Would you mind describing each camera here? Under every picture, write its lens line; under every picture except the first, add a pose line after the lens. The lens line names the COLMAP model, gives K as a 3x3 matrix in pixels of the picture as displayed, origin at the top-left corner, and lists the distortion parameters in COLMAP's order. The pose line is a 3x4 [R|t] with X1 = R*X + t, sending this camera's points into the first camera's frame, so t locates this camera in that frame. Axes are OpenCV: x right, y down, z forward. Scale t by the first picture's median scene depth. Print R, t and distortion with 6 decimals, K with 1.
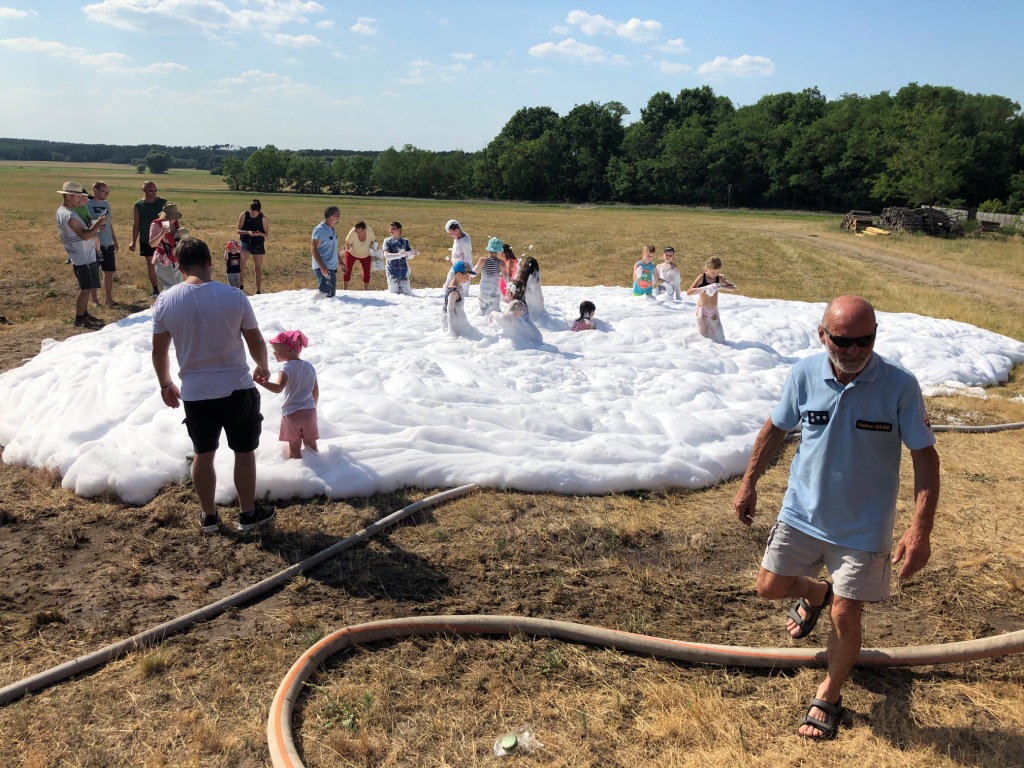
lens RADIAL K [[834.9, 0, 522.4], [0, 834.9, 389.4], [0, 0, 1]] dist [0.018800, -0.006605]
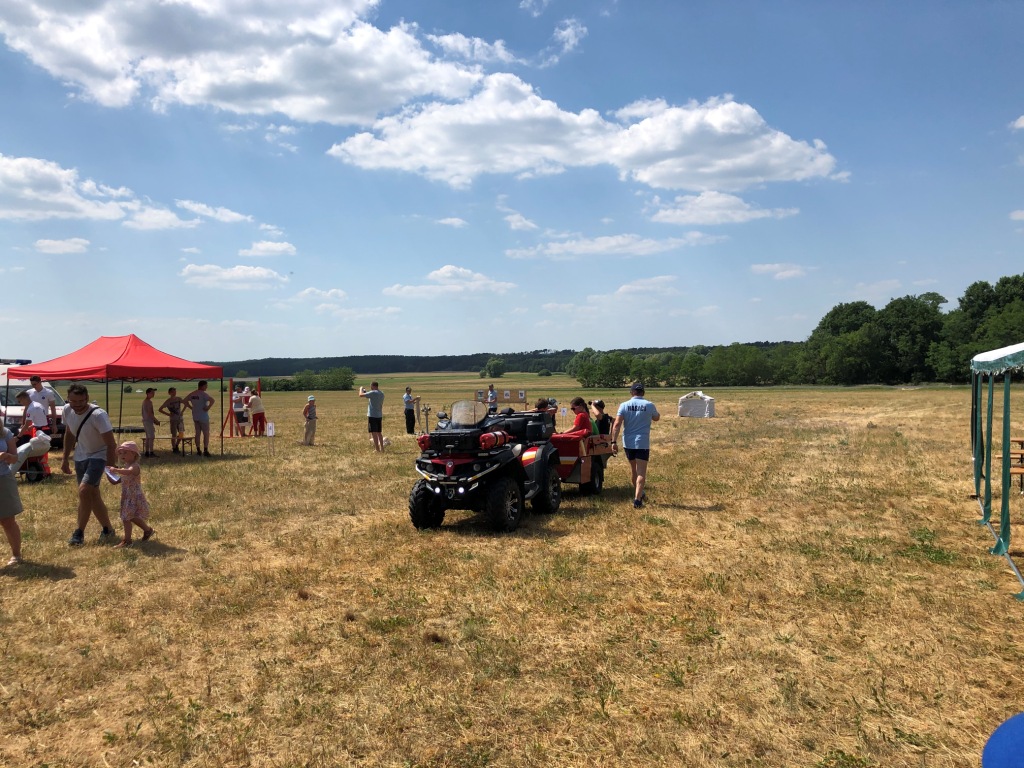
lens RADIAL K [[834.9, 0, 522.4], [0, 834.9, 389.4], [0, 0, 1]] dist [0.018800, -0.006605]
pose [[0.939184, -0.040997, -0.340957, -0.024497], [-0.036669, 0.975200, -0.218267, 0.039090], [0.341450, 0.217495, 0.914389, -0.167019]]
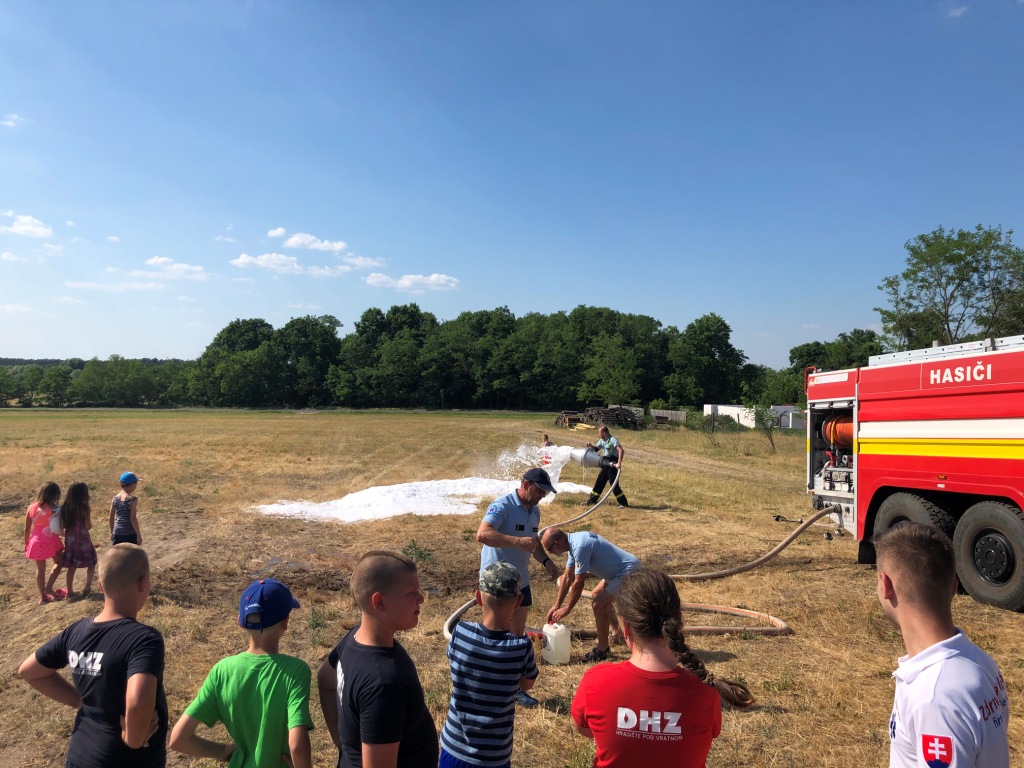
lens RADIAL K [[834.9, 0, 522.4], [0, 834.9, 389.4], [0, 0, 1]] dist [0.018800, -0.006605]
pose [[0.939651, -0.018121, 0.341654, -0.026746], [0.098450, 0.970682, -0.219281, 0.006774], [-0.327664, 0.239683, 0.913886, -0.037628]]
